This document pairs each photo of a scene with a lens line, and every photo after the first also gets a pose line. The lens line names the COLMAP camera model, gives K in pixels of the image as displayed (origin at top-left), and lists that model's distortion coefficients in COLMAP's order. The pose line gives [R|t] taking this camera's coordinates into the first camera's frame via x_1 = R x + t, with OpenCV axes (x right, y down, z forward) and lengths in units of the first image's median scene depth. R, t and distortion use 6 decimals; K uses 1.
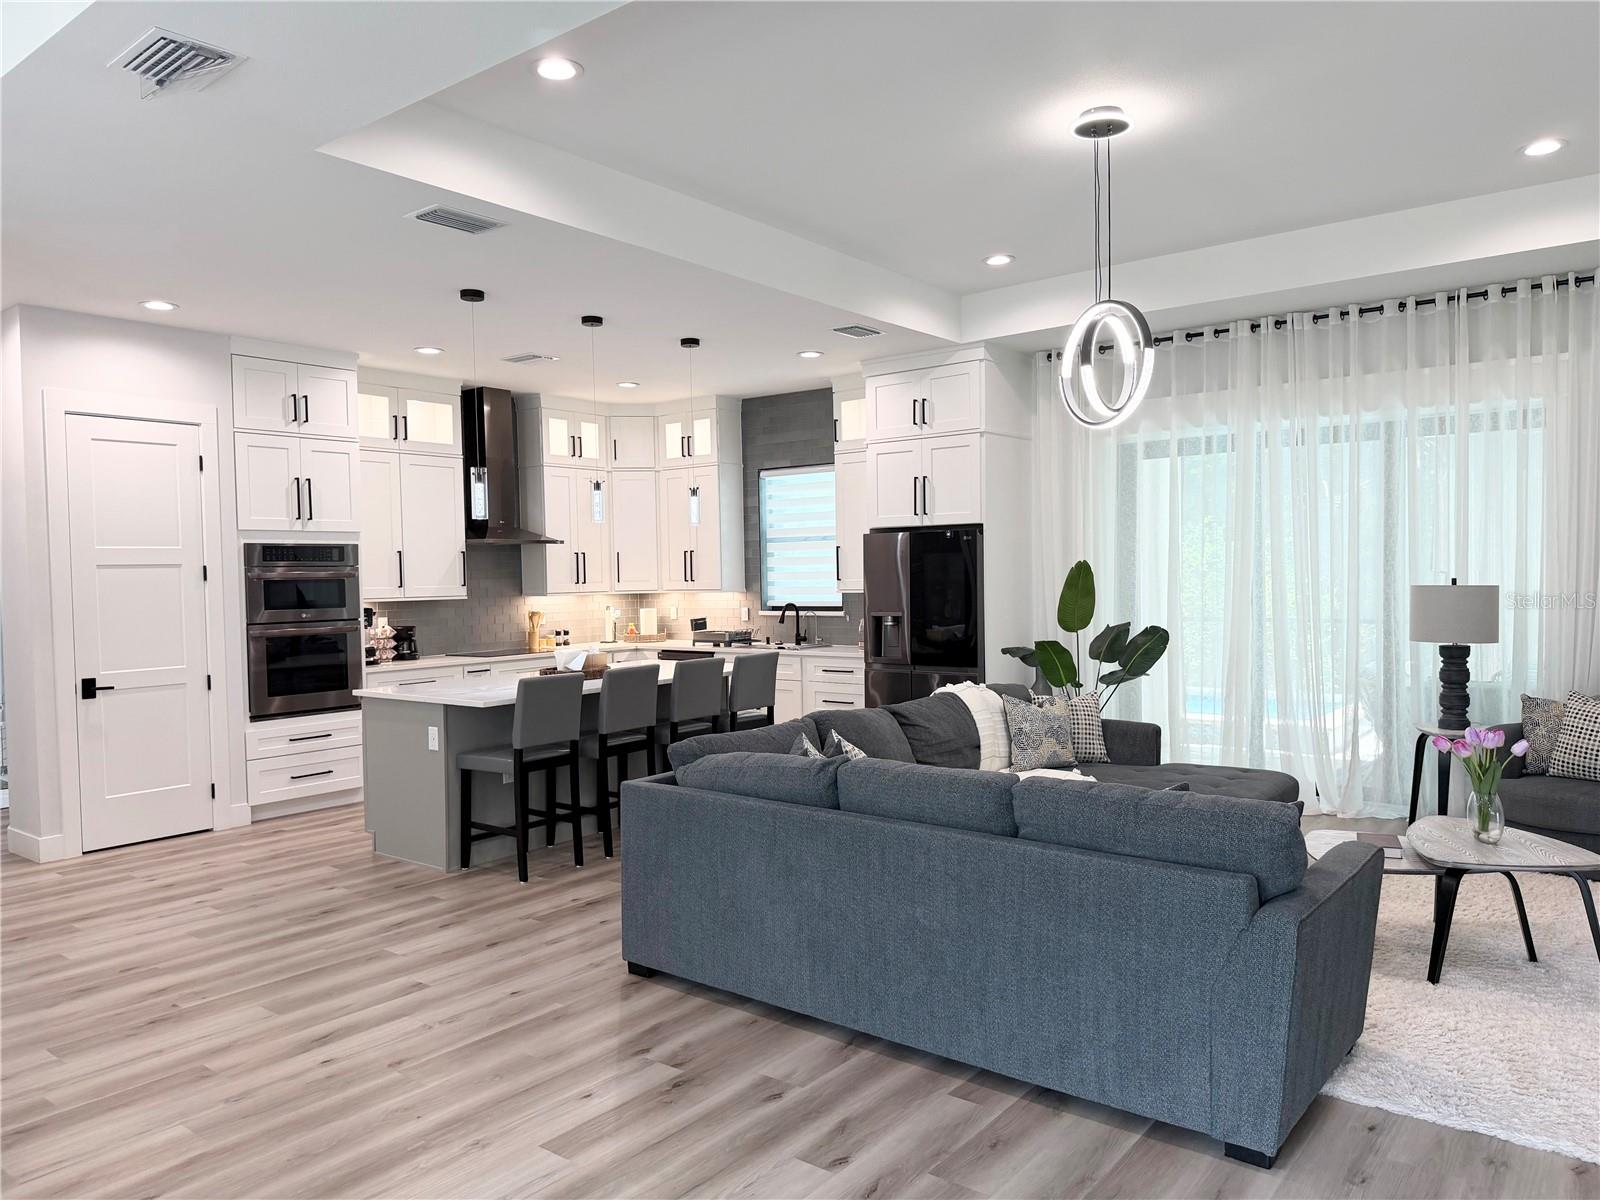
lens RADIAL K [[1130.3, 0, 804.6], [0, 1130.3, 611.3], [0, 0, 1]] dist [0.048135, -0.059051]
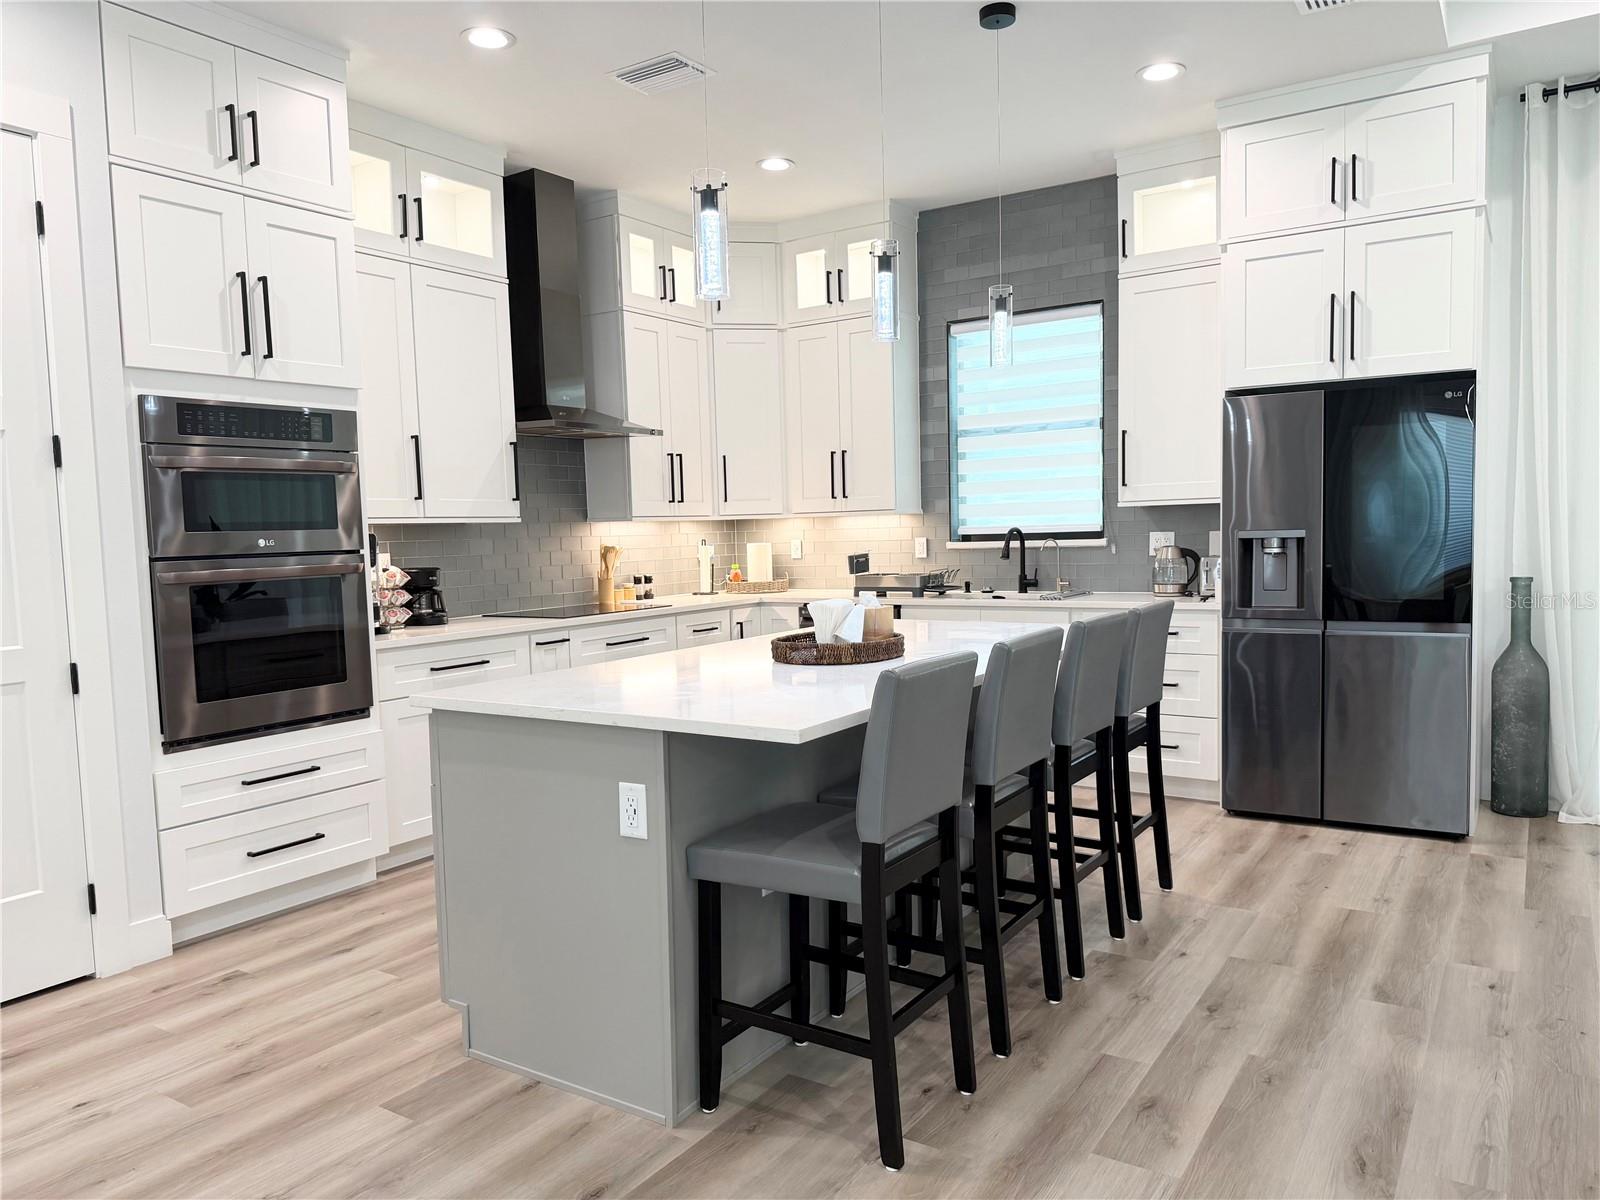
lens RADIAL K [[1130.3, 0, 789.5], [0, 1130.3, 607.4], [0, 0, 1]] dist [0.048135, -0.059051]
pose [[0.996973, -0.016321, 0.076016, -0.236640], [0.013671, 0.999285, 0.035263, 0.017484], [-0.076537, -0.034118, 0.996483, 0.456764]]
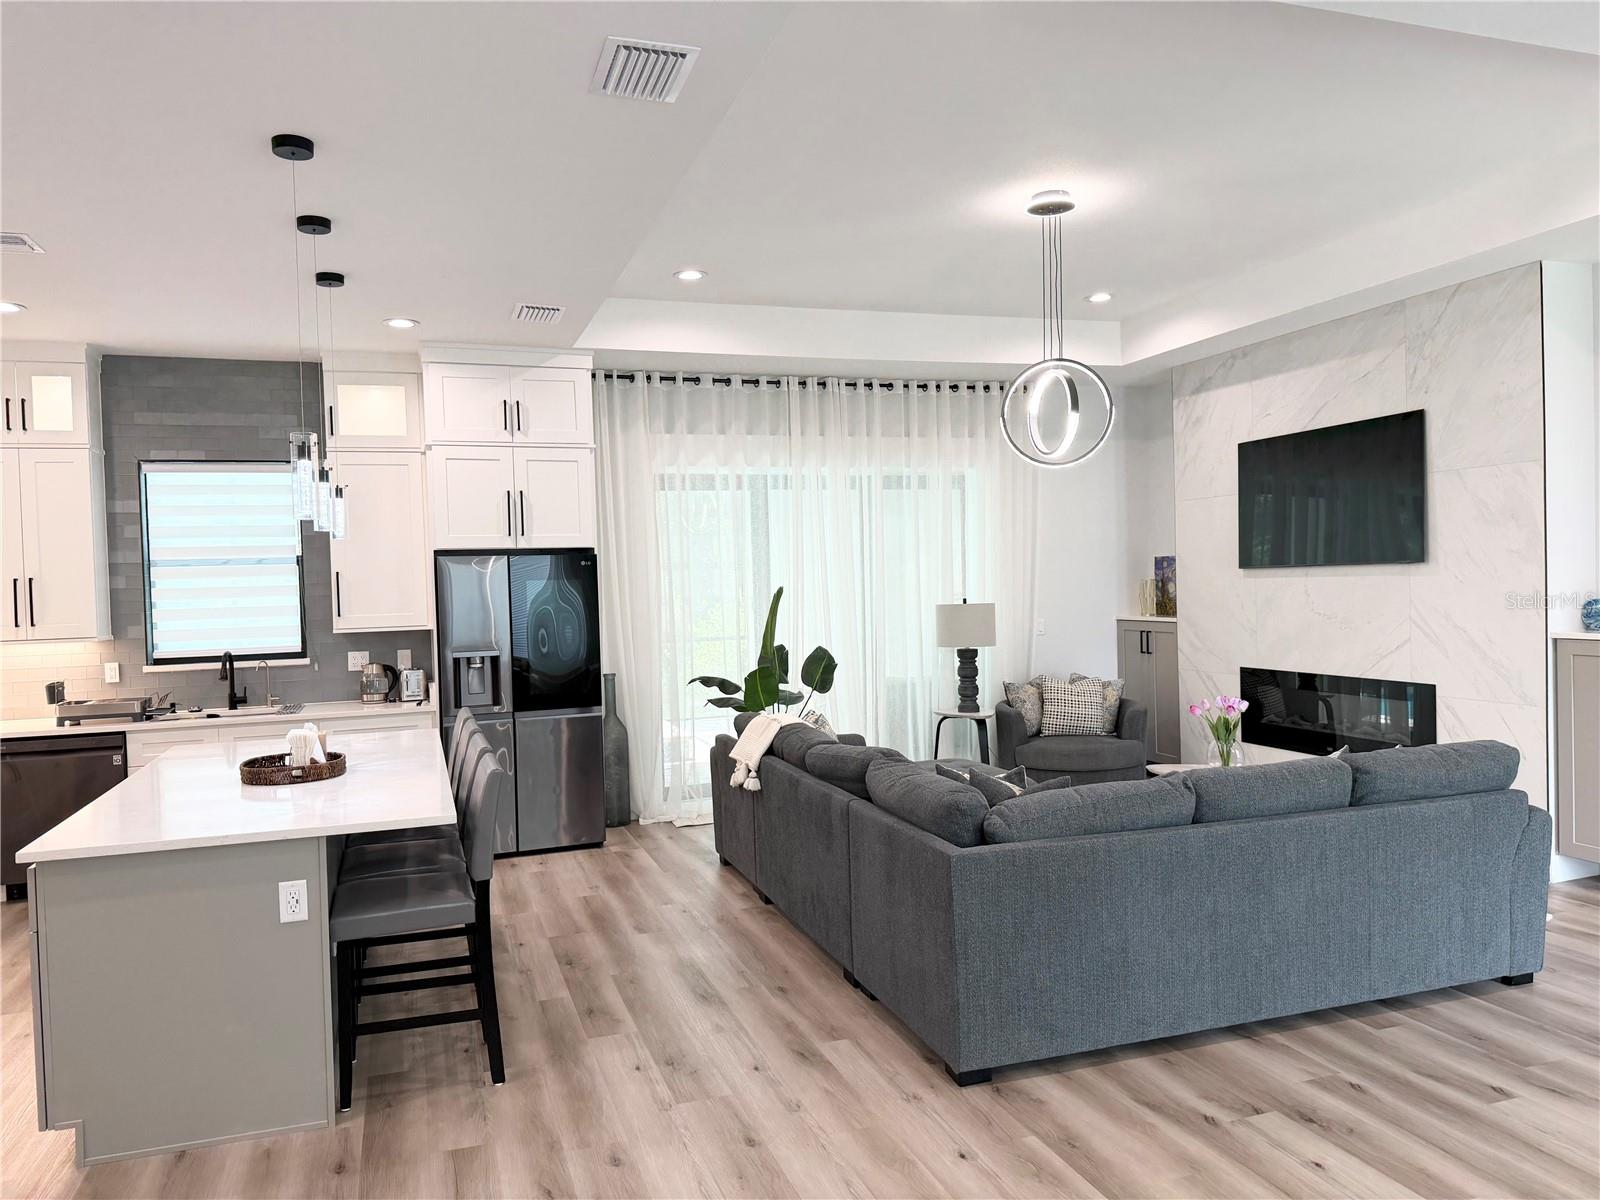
lens RADIAL K [[1130.3, 0, 805.0], [0, 1130.3, 603.2], [0, 0, 1]] dist [0.048135, -0.059051]
pose [[0.544292, -0.017786, 0.838707, -0.523271], [0.048520, 0.998769, -0.010308, -0.015305], [-0.837492, 0.046305, 0.544485, 0.368535]]
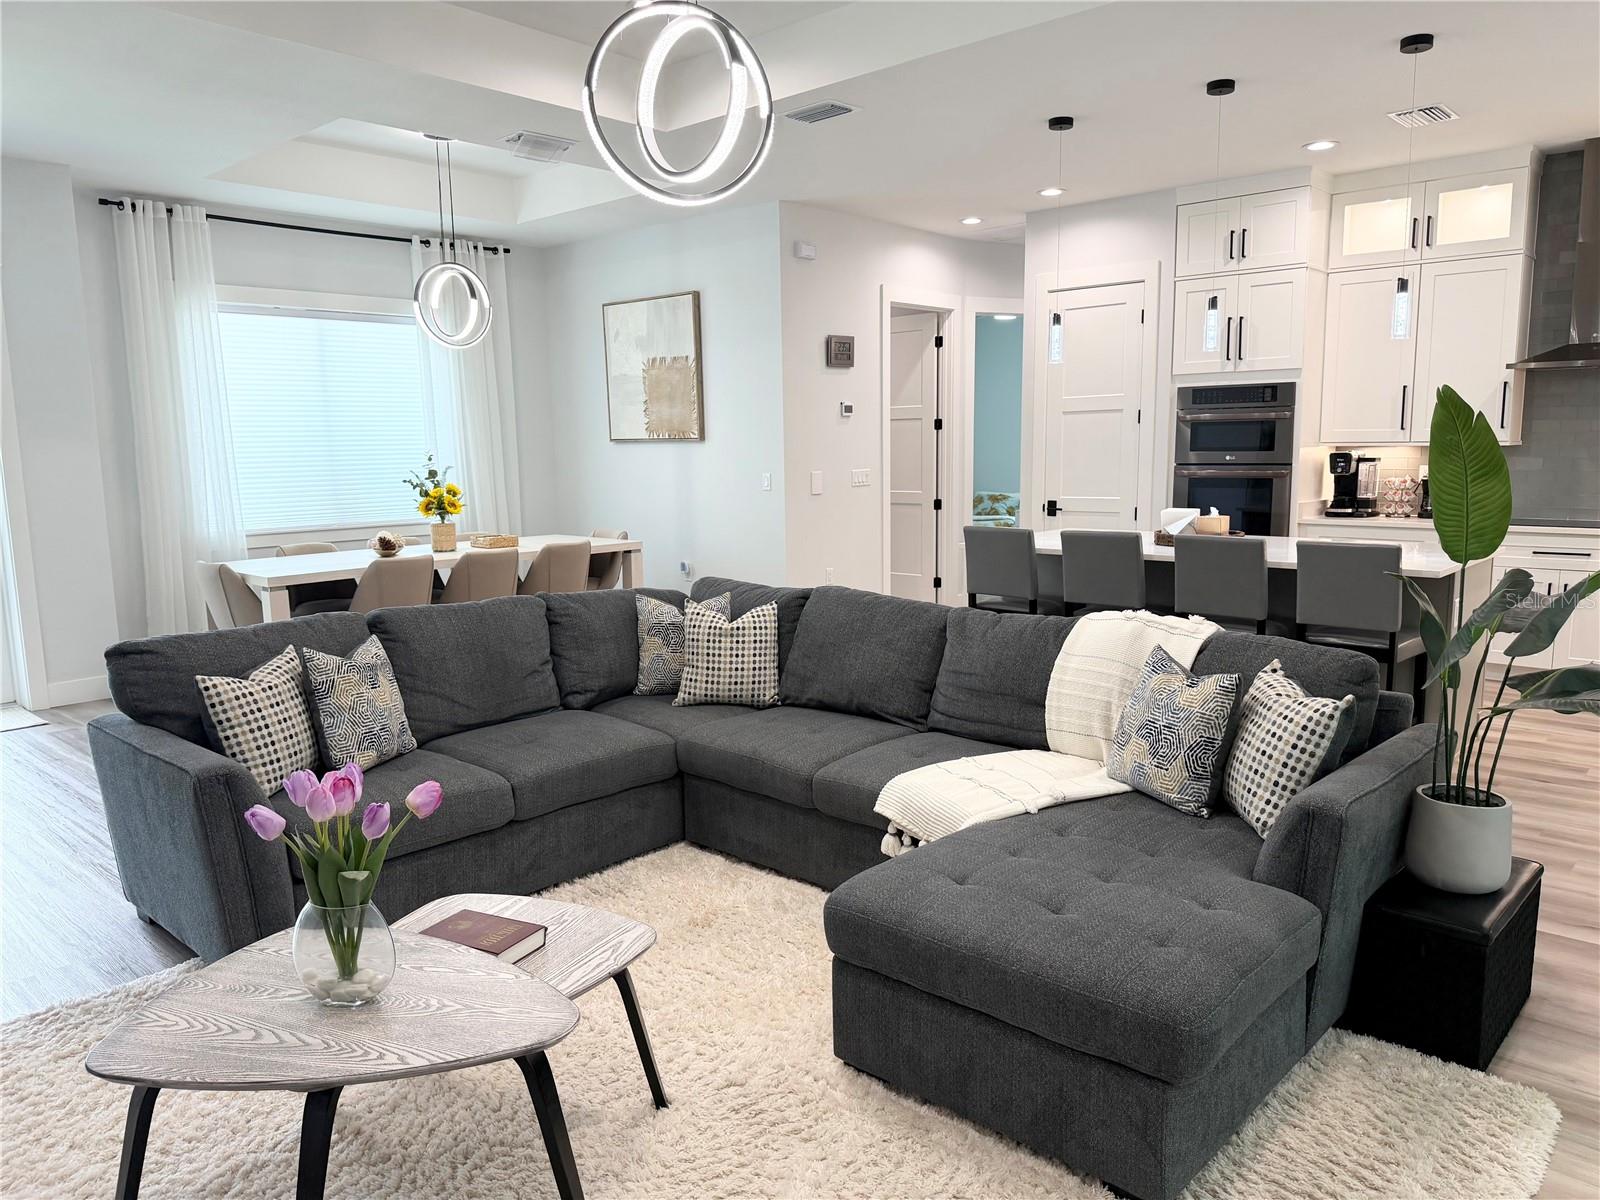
lens RADIAL K [[1130.3, 0, 789.0], [0, 1130.3, 588.8], [0, 0, 1]] dist [0.048135, -0.059051]
pose [[-0.085510, 0.146856, -0.985455, 0.580240], [-0.023342, 0.988511, 0.149337, -0.022828], [0.996064, 0.035773, -0.081100, 0.692478]]
